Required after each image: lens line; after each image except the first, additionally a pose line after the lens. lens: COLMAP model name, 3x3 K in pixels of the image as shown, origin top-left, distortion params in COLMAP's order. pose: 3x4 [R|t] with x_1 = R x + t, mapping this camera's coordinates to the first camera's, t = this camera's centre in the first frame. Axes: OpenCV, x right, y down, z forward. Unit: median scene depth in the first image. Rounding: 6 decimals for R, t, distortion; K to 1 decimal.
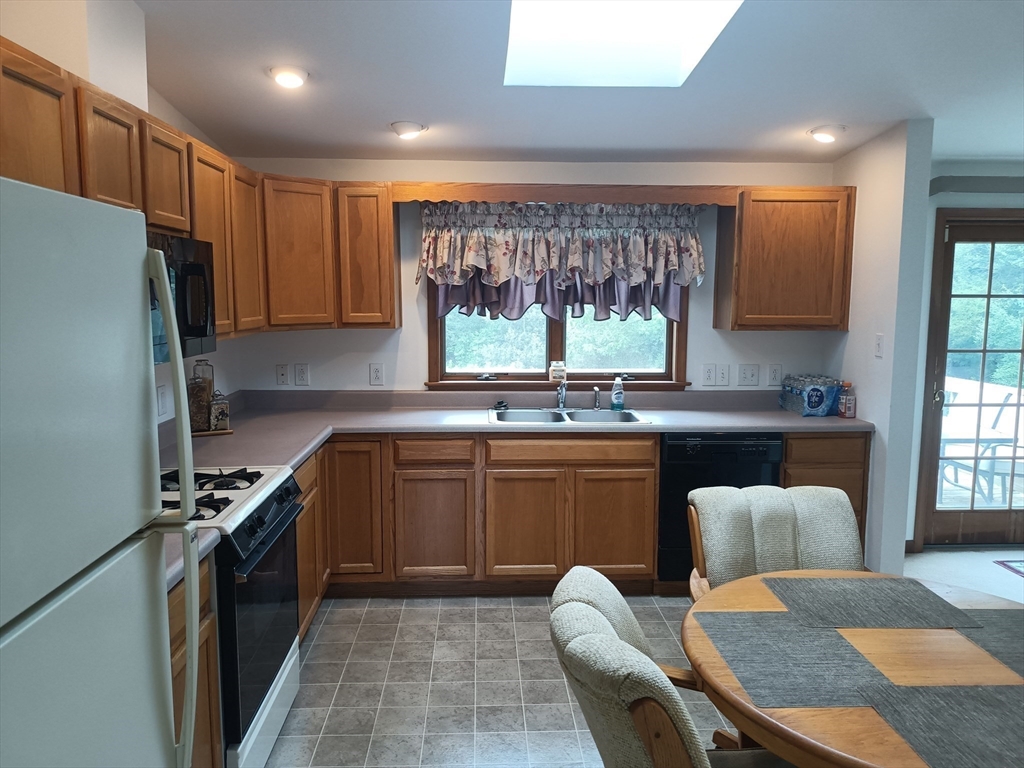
lens RADIAL K [[762.5, 0, 507.7], [0, 762.5, 383.2], [0, 0, 1]] dist [0.056914, -0.051395]
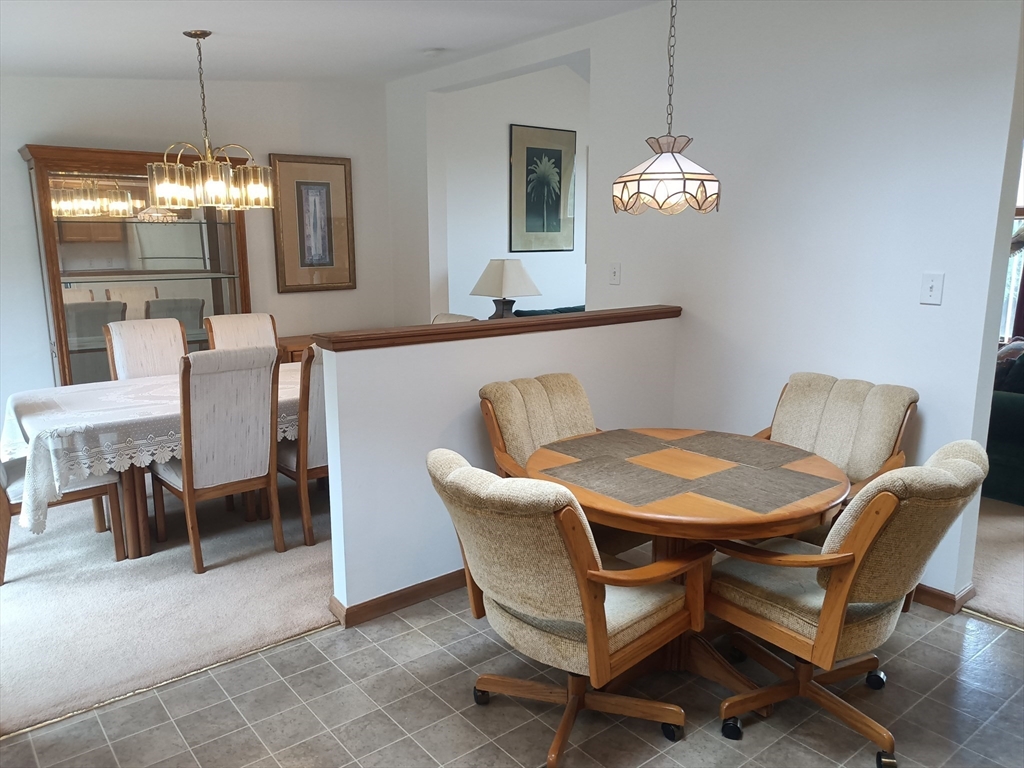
lens RADIAL K [[762.5, 0, 507.7], [0, 762.5, 383.2], [0, 0, 1]] dist [0.056914, -0.051395]
pose [[-0.595499, -0.152254, 0.788796, -0.178910], [0.092164, 0.962446, 0.255350, -0.092243], [-0.798052, 0.224759, -0.559103, 0.869411]]
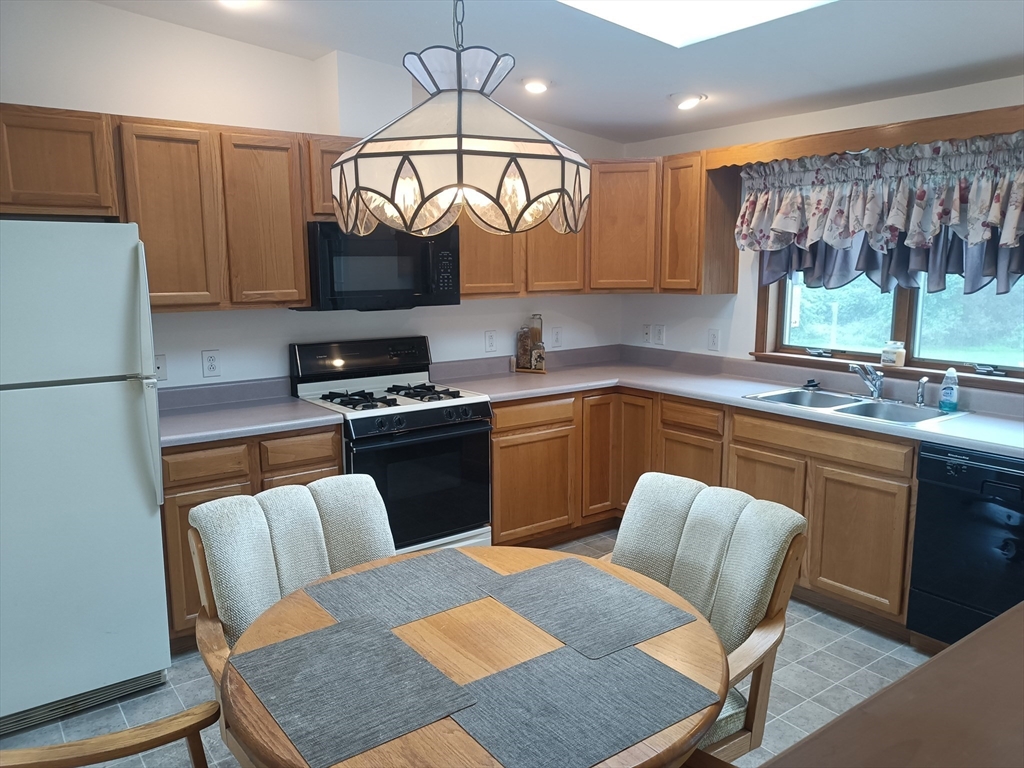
lens RADIAL K [[762.5, 0, 507.7], [0, 762.5, 383.2], [0, 0, 1]] dist [0.056914, -0.051395]
pose [[0.568728, 0.125905, -0.812832, 0.543397], [-0.090478, 0.991794, 0.090319, -0.022945], [0.817534, 0.022177, 0.575453, 0.195361]]
